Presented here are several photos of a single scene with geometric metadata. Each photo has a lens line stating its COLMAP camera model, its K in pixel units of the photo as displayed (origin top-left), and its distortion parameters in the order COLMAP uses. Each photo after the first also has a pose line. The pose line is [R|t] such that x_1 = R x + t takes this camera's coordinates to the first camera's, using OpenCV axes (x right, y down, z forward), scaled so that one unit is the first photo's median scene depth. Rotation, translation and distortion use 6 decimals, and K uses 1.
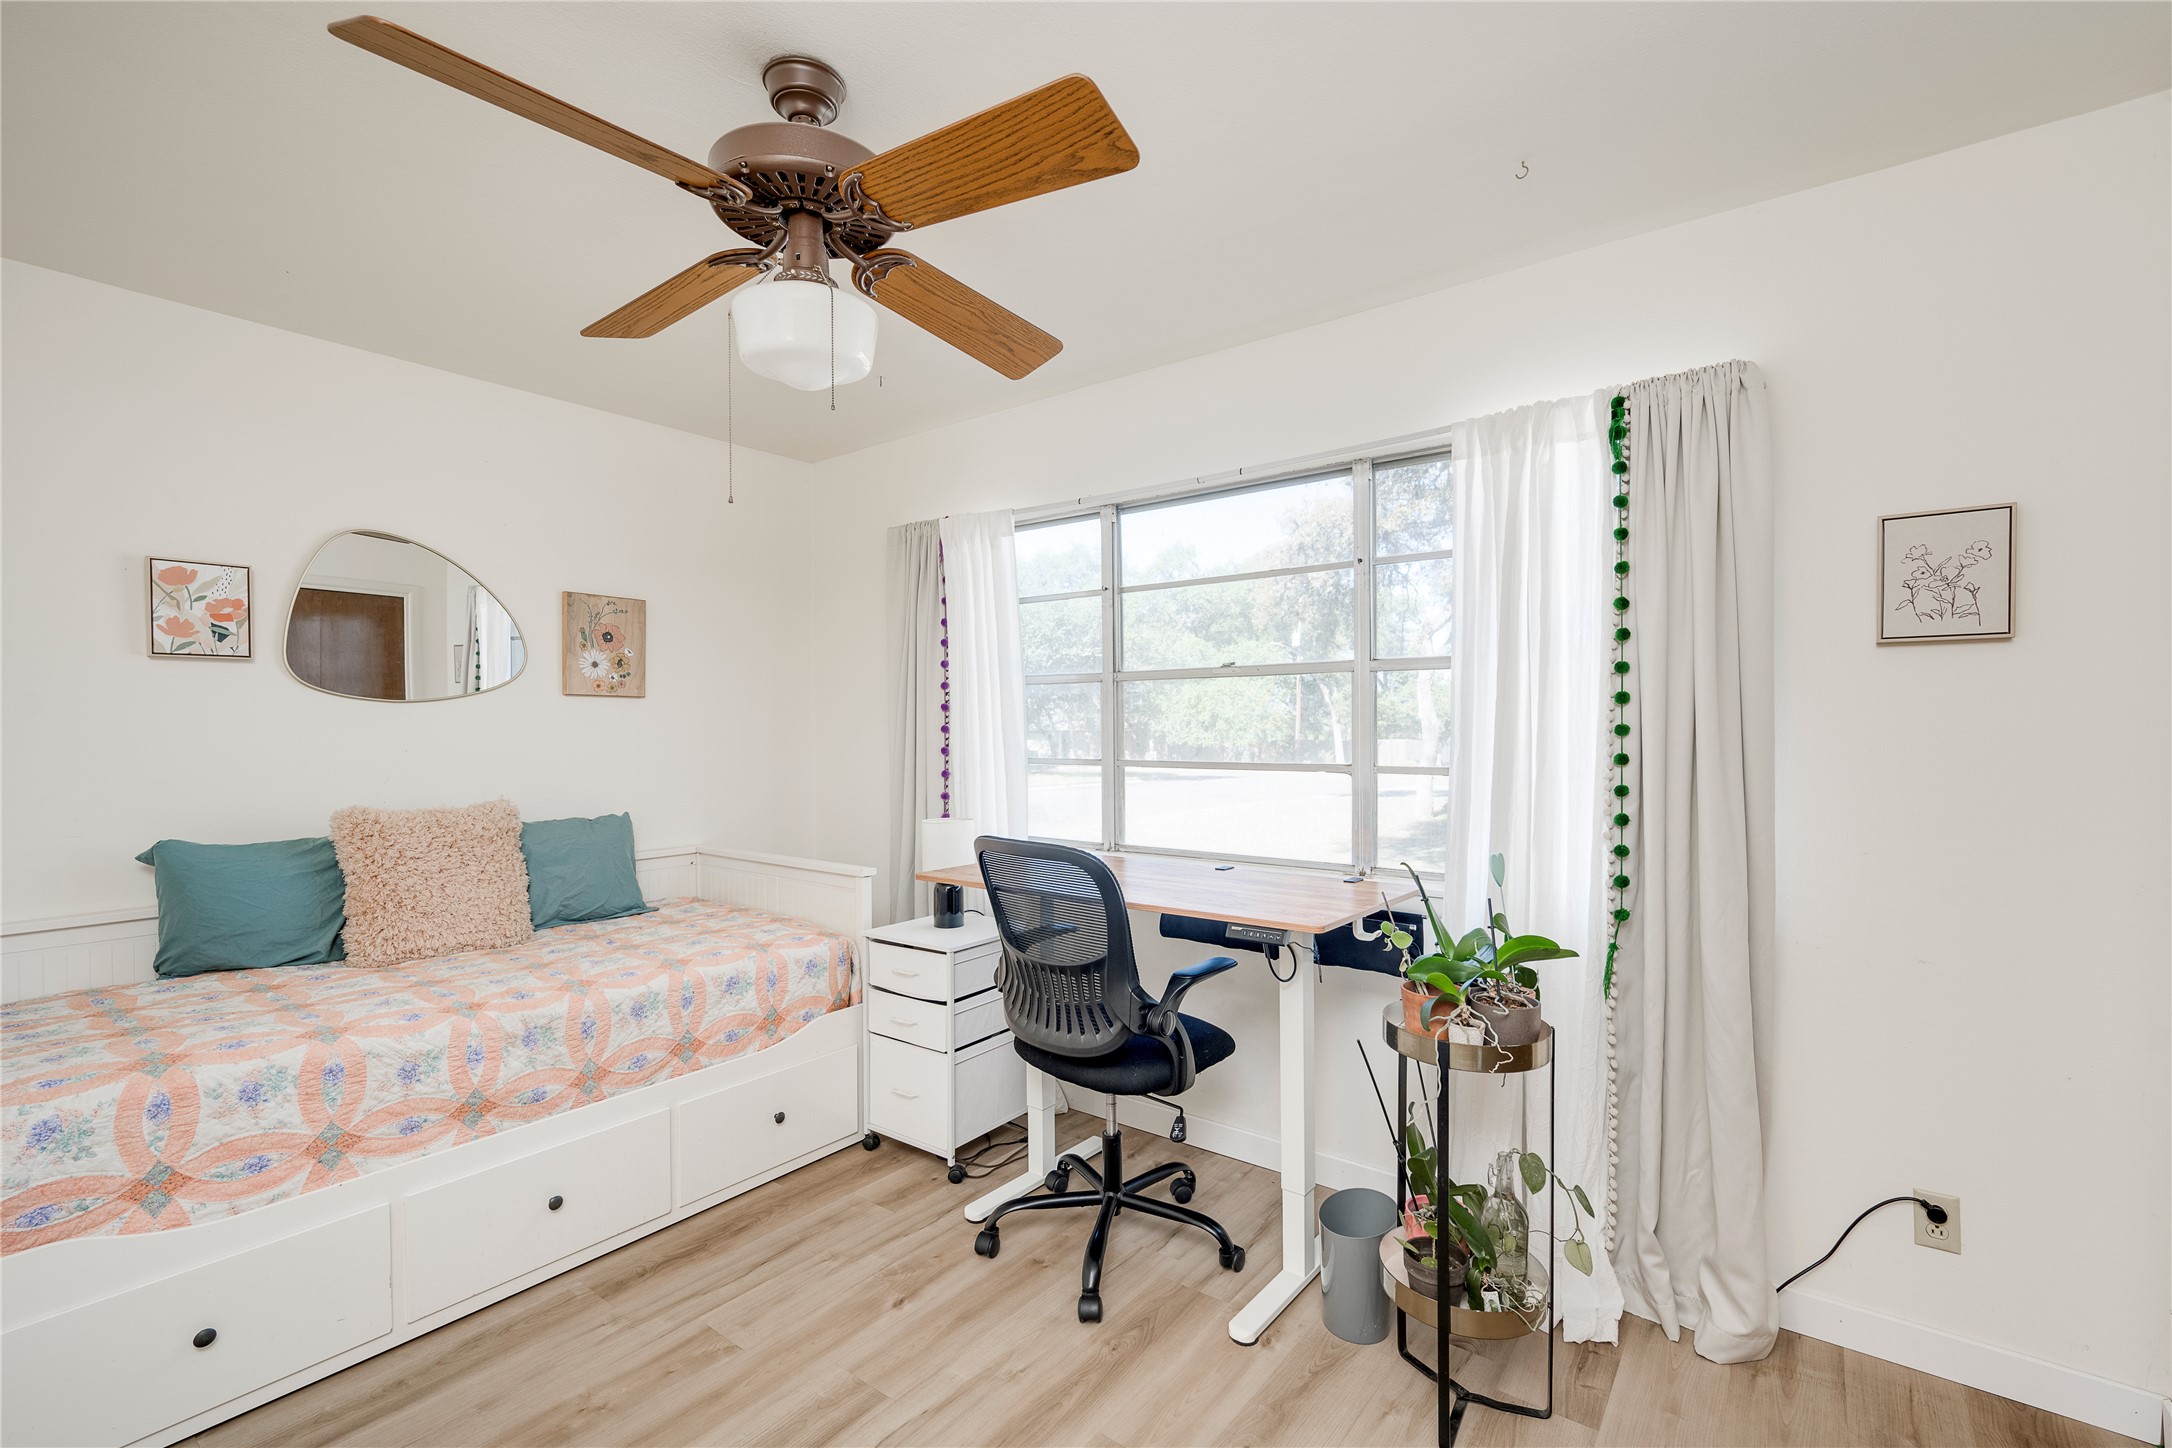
lens RADIAL K [[974.1, 0, 1099.8], [0, 974.1, 732.4], [0, 0, 1]] dist [-0.001058, -0.000151]
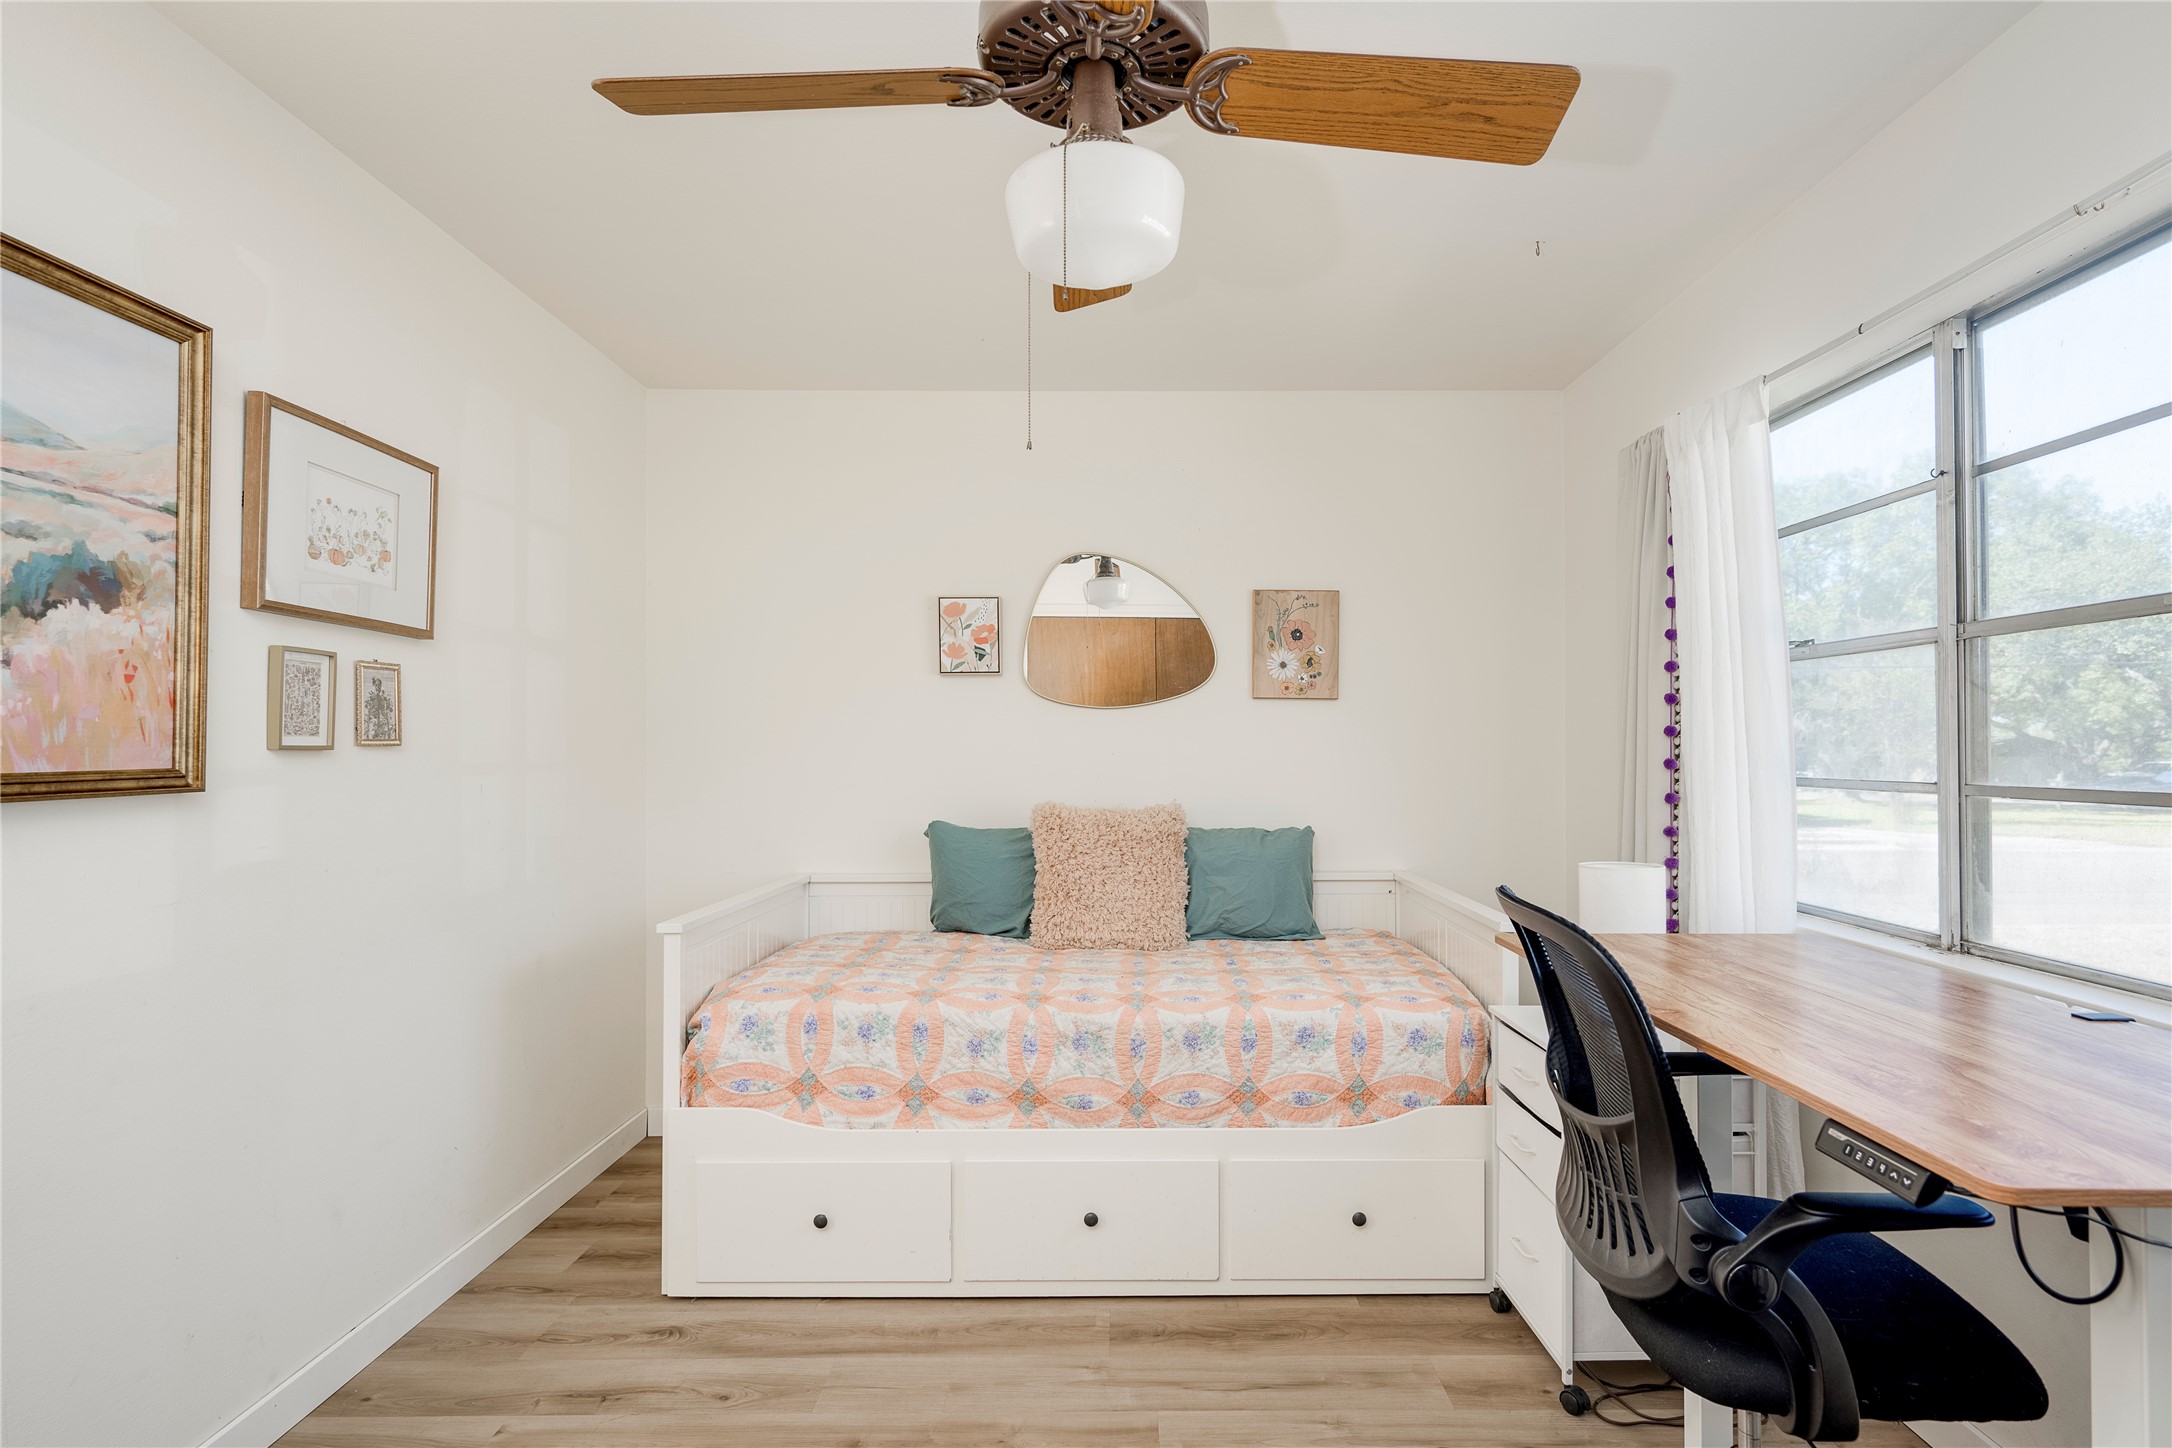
lens RADIAL K [[1081.3, 0, 1084.6], [0, 1081.3, 739.1], [0, 0, 1]] dist [0.001693, 0.000782]
pose [[0.596356, -0.002322, -0.802717, 0.260134], [-0.008864, 0.999916, -0.009477, 0.016424], [0.802671, 0.012767, 0.596285, 0.308062]]
